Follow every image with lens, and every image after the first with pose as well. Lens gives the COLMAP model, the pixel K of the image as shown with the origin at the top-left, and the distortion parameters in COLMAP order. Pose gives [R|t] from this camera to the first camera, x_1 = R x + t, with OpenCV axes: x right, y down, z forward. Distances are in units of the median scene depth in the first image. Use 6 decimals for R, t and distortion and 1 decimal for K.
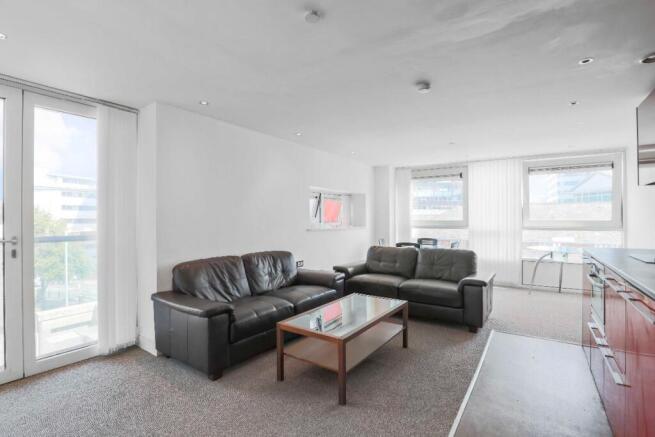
lens RADIAL K [[319.8, 0, 324.7], [0, 319.8, 216.3], [0, 0, 1]] dist [-0.035332, 0.007173]
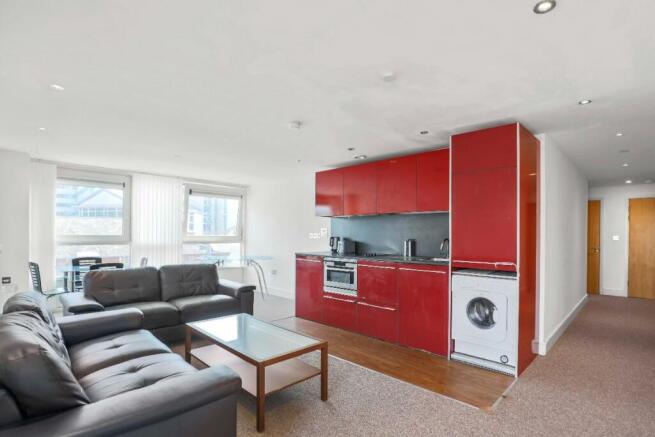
lens RADIAL K [[319.8, 0, 335.0], [0, 319.8, 233.0], [0, 0, 1]] dist [-0.035332, 0.007173]
pose [[0.176590, 0.007230, 0.984258, -0.526998], [-0.015172, 0.999874, -0.004622, 0.002969], [-0.984168, -0.014117, 0.176677, 0.388073]]
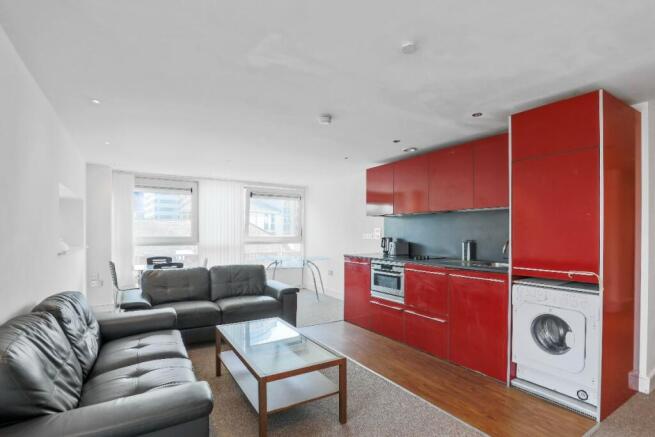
lens RADIAL K [[319.8, 0, 332.3], [0, 319.8, 233.6], [0, 0, 1]] dist [-0.035332, 0.007173]
pose [[0.407994, 0.000518, 0.912985, -0.439364], [-0.008339, 0.999960, 0.003159, -0.003813], [-0.912947, -0.008902, 0.407982, 0.316091]]
